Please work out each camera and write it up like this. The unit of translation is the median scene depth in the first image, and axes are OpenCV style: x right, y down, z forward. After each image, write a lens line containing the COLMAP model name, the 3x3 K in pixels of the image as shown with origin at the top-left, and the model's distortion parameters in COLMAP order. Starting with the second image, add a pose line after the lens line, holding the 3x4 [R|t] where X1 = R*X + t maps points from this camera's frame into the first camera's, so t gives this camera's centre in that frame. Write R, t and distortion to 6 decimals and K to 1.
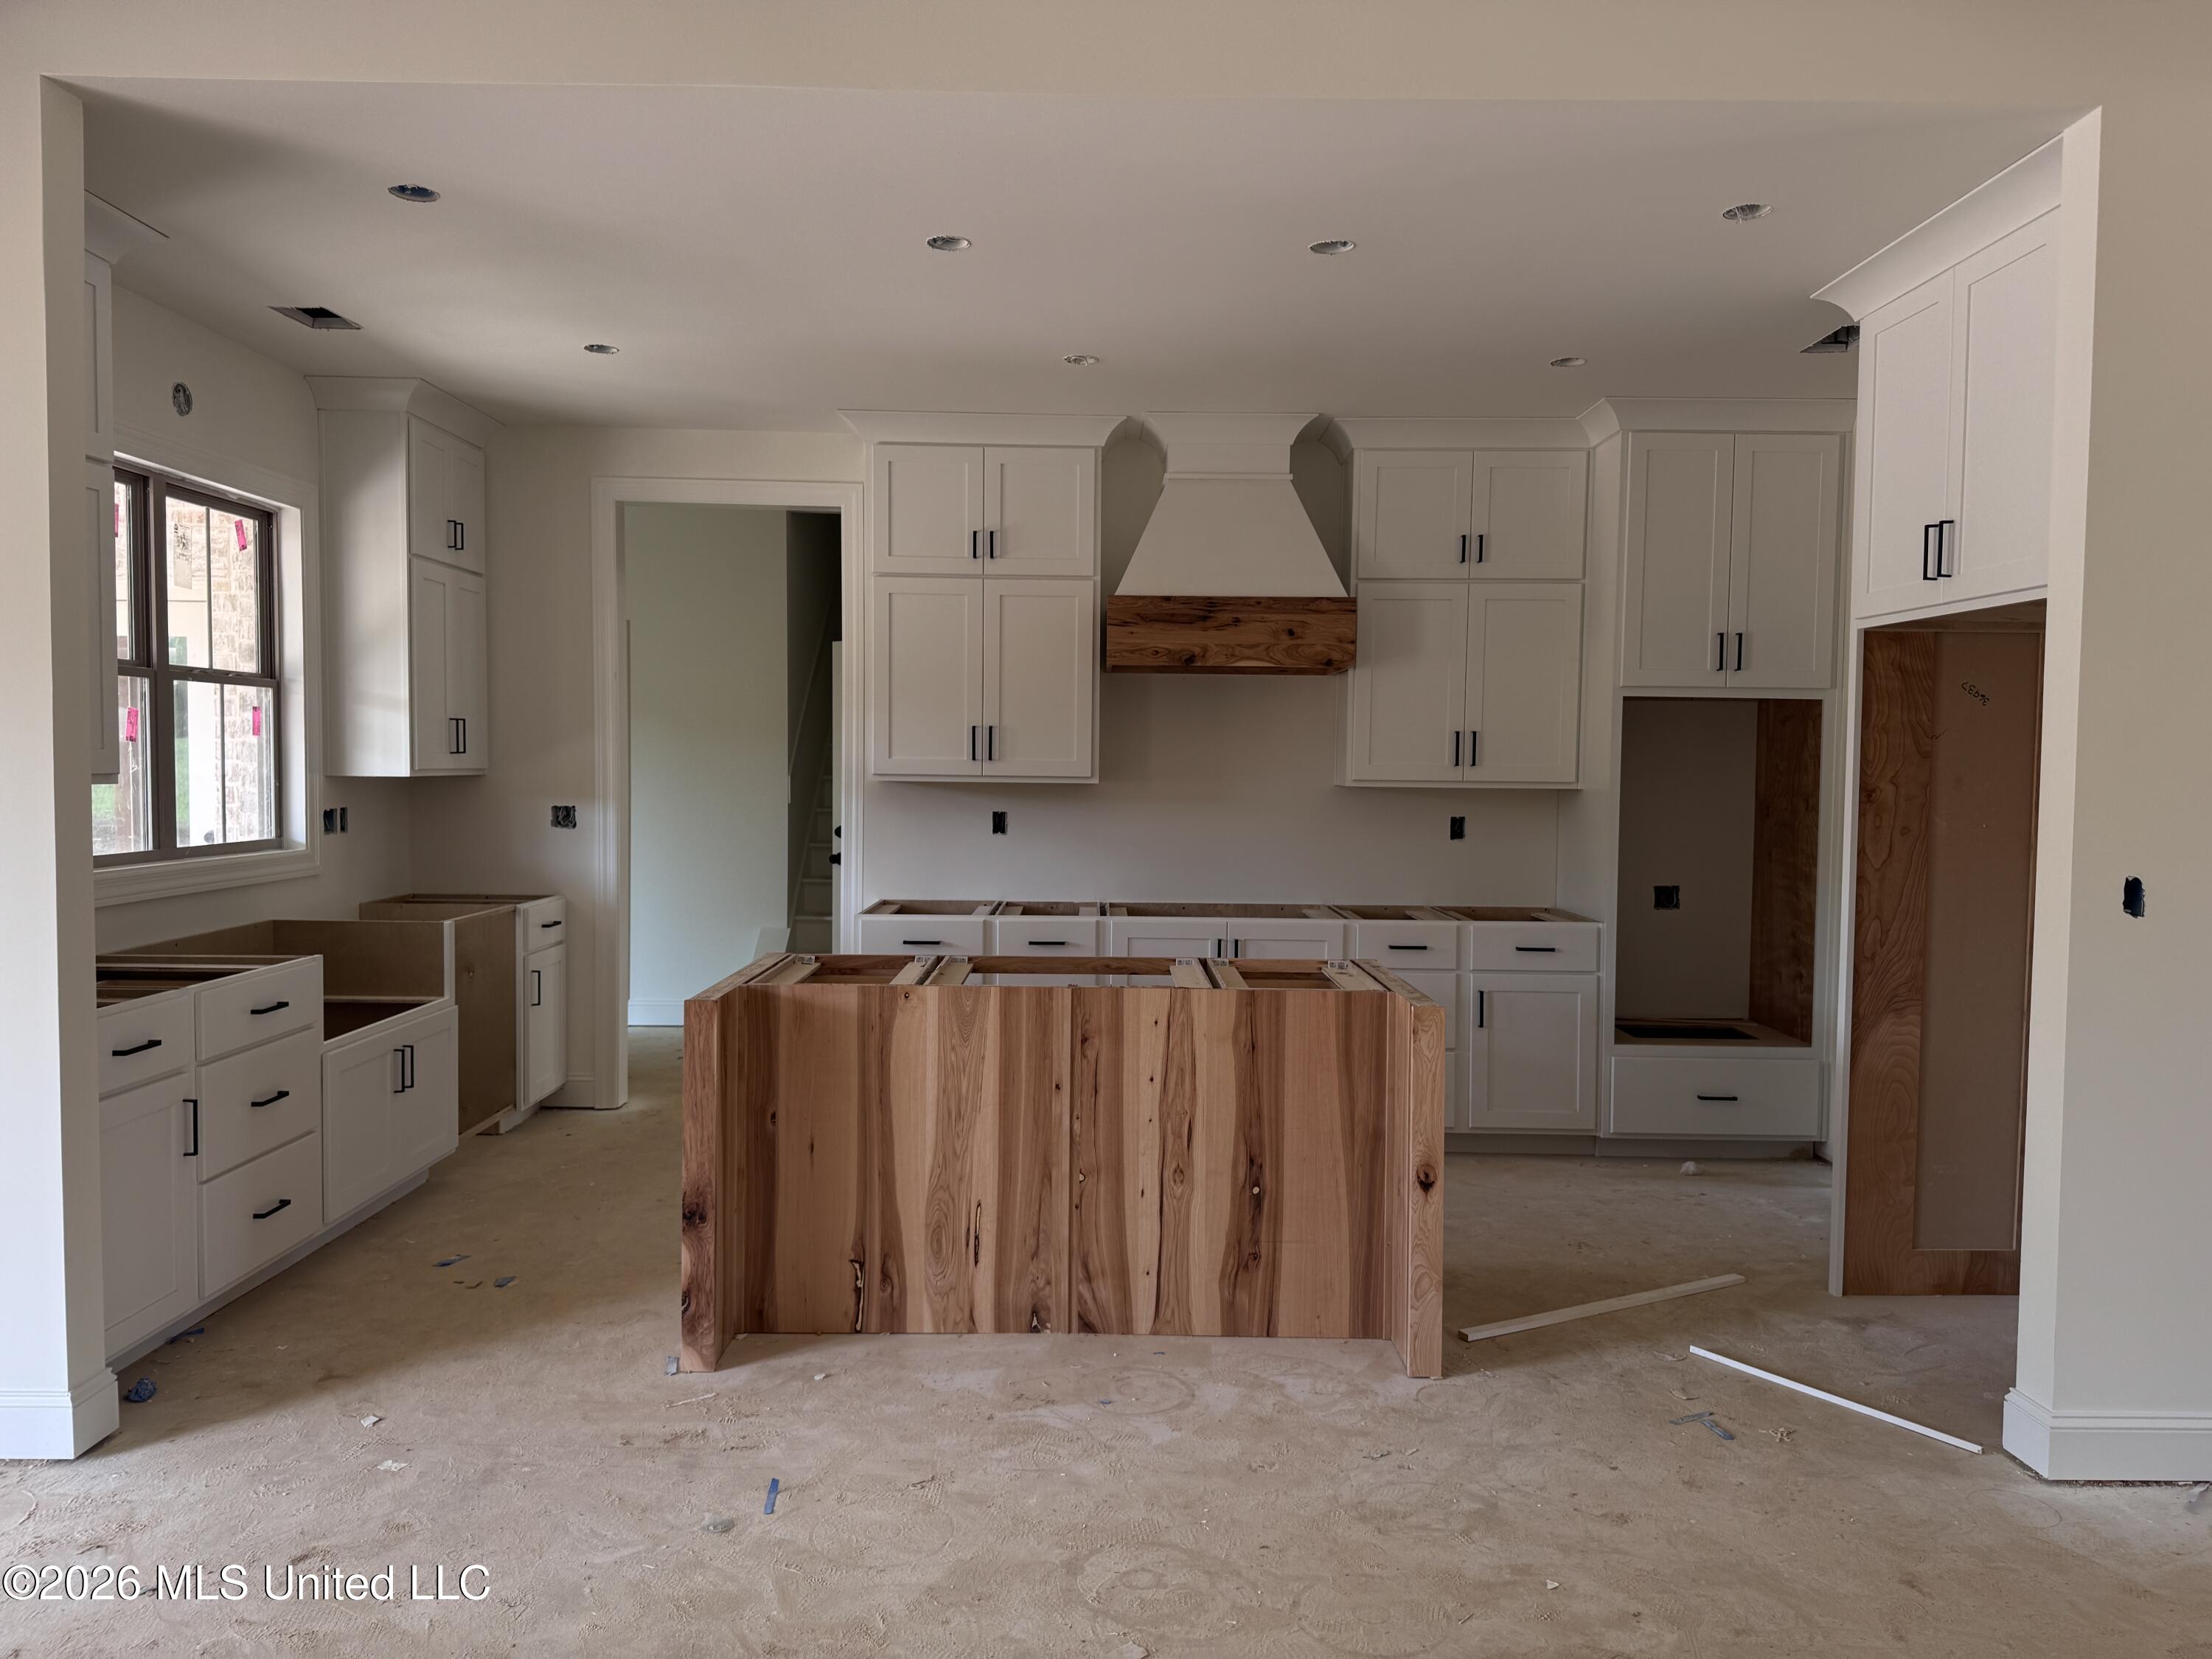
lens RADIAL K [[1549.2, 0, 1103.8], [0, 1549.2, 830.0], [0, 0, 1]] dist [0.002956, 0.000154]
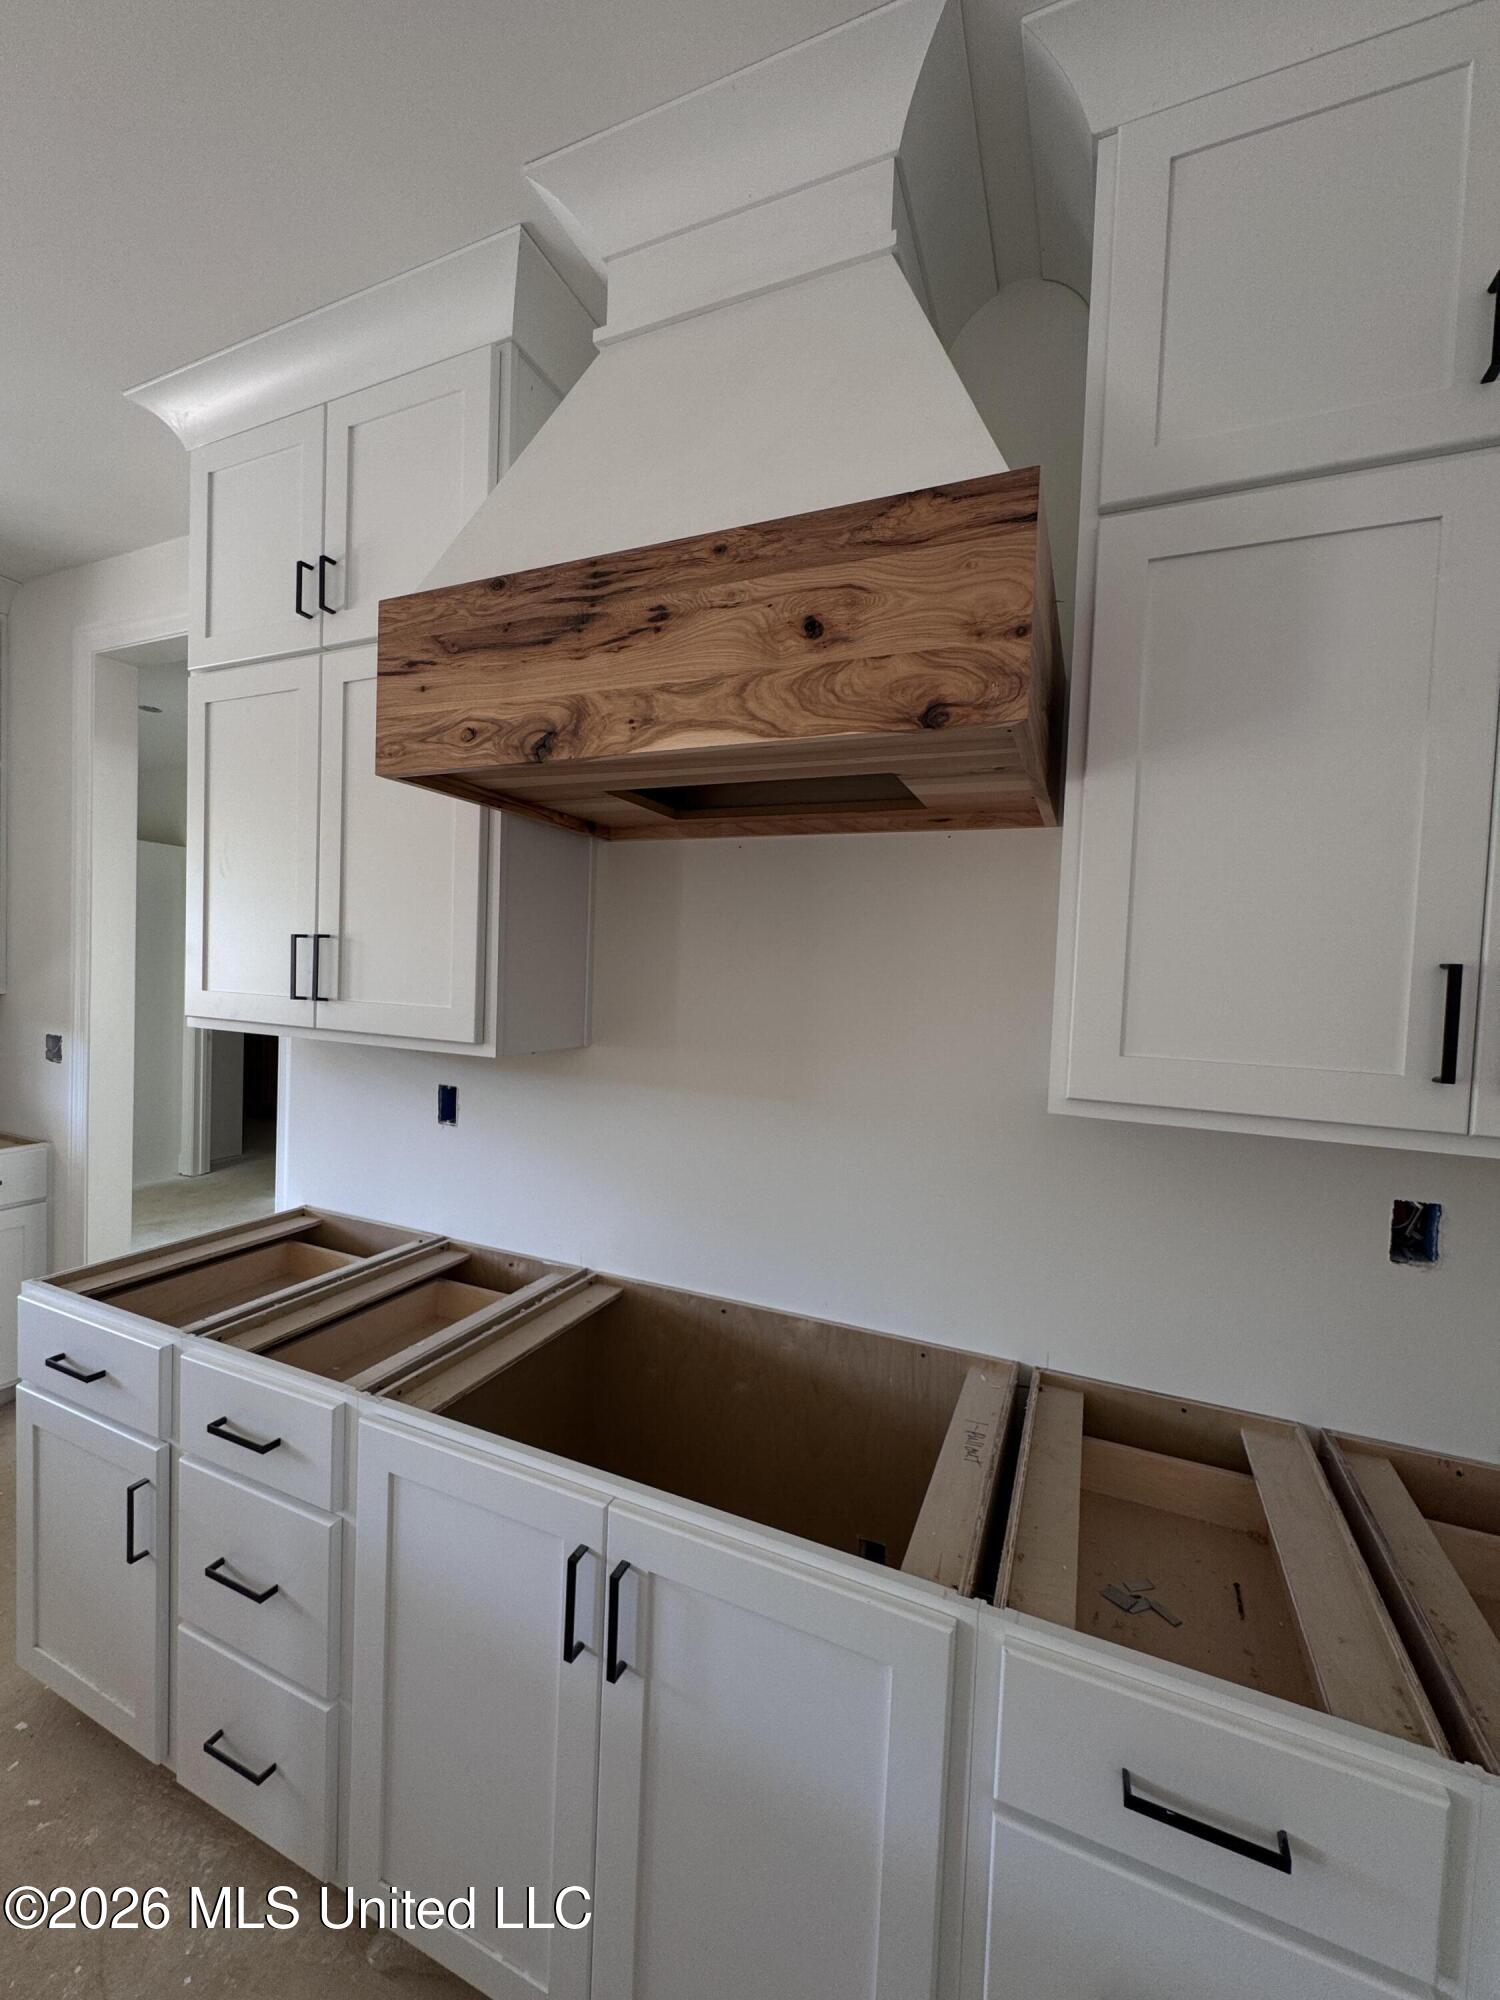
lens RADIAL K [[803.9, 0, 755.7], [0, 803.9, 1001.8], [0, 0, 1]] dist [-0.003872, -0.000197]
pose [[0.917617, 0.037510, -0.395692, 0.176735], [-0.046201, 0.998854, -0.012456, -0.050202], [0.394771, 0.029711, 0.918299, 0.849927]]
